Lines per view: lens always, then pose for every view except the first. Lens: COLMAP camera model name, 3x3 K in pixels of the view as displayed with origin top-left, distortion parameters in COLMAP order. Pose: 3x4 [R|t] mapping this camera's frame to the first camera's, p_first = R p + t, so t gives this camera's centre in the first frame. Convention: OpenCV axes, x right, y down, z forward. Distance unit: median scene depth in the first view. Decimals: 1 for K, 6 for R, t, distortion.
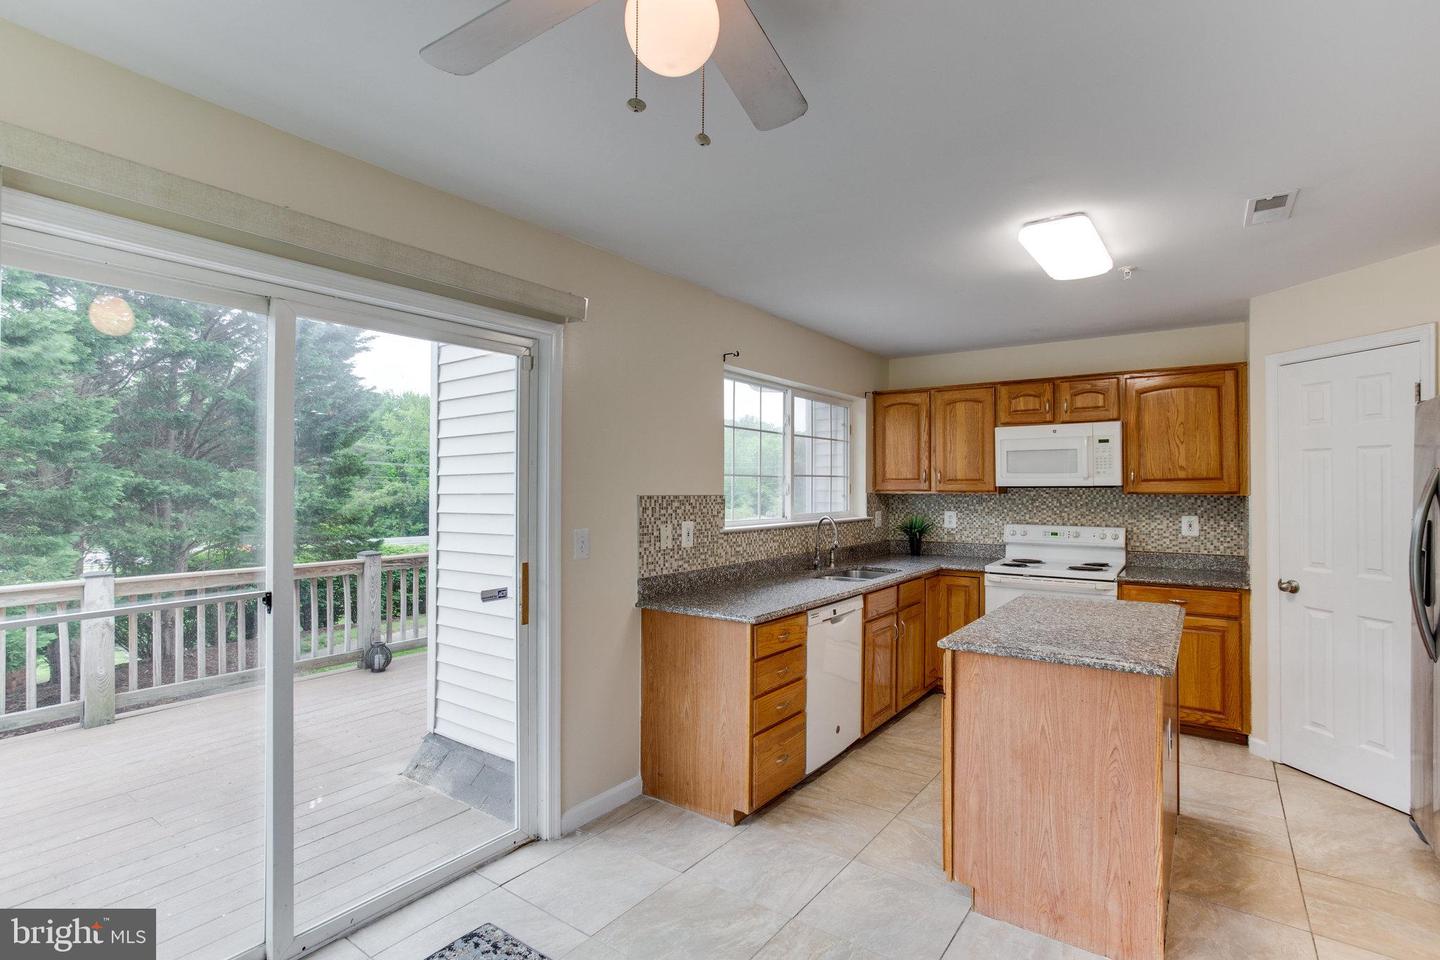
lens RADIAL K [[686.1, 0, 724.3], [0, 686.1, 475.3], [0, 0, 1]] dist [-0.049381, 0.031307]
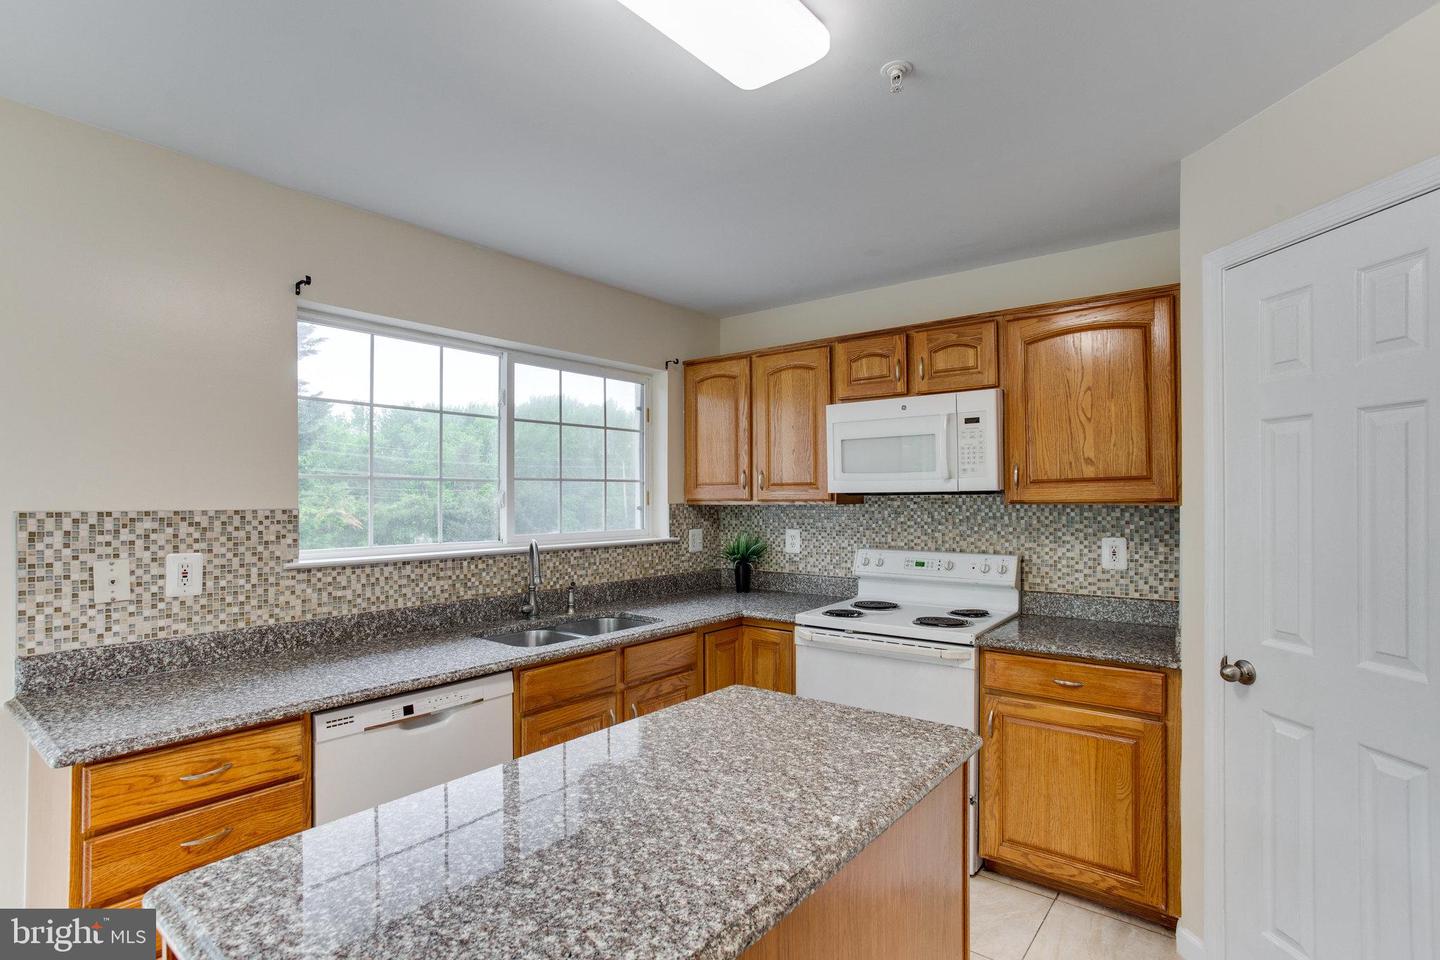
lens RADIAL K [[703.5, 0, 713.8], [0, 703.5, 494.6], [0, 0, 1]] dist [-0.055230, 0.036374]
pose [[0.998653, -0.005815, -0.051560, 0.349156], [0.006492, 0.999895, 0.012988, 0.008691], [0.051479, -0.013305, 0.998585, 0.331015]]
